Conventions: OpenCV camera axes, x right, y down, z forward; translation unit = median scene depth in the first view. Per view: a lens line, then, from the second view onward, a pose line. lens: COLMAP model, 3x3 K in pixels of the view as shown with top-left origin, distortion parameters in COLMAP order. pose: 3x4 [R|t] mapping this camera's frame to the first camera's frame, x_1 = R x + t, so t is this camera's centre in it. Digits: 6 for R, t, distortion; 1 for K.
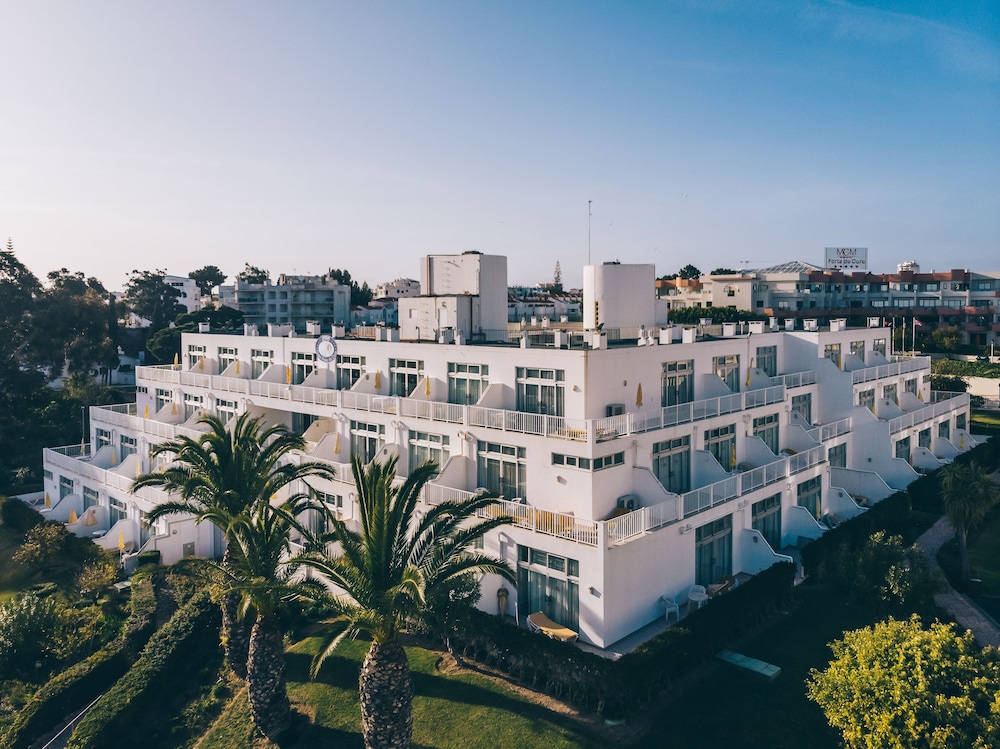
lens RADIAL K [[781.3, 0, 592.6], [0, 781.3, 326.2], [0, 0, 1]] dist [-0.017901, 0.005969]
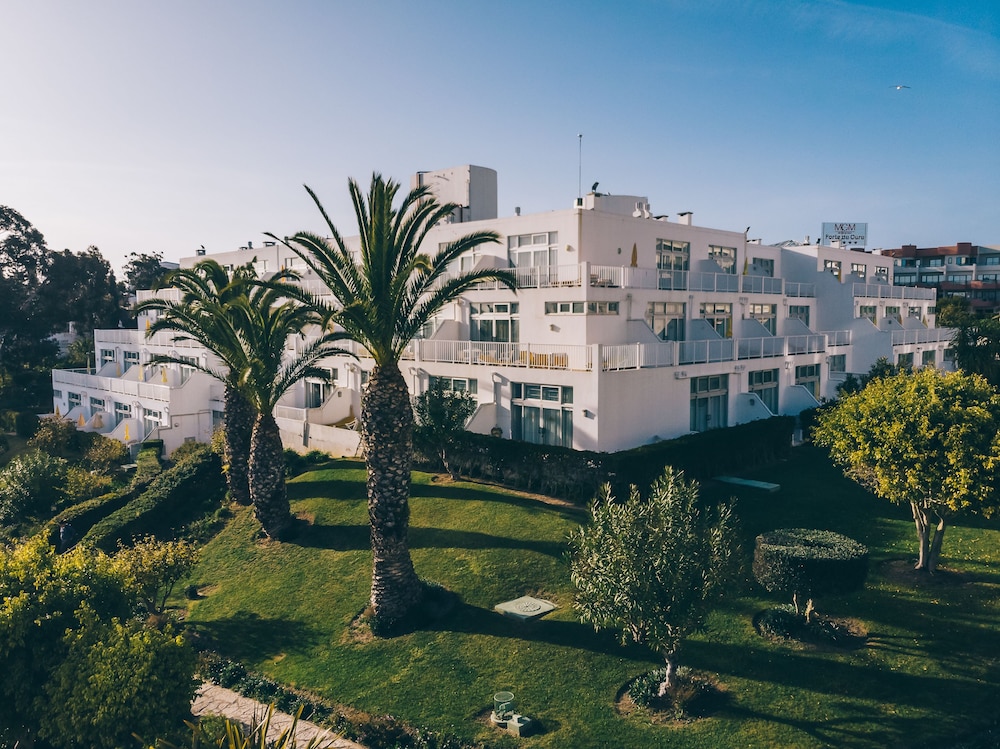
lens RADIAL K [[783.1, 0, 525.9], [0, 783.1, 378.9], [0, 0, 1]] dist [0.002452, -0.034430]
pose [[0.997696, 0.005803, -0.067598, -0.008686], [-0.002219, 0.998593, 0.052975, 0.202668], [0.067810, -0.052703, 0.996305, 0.002069]]
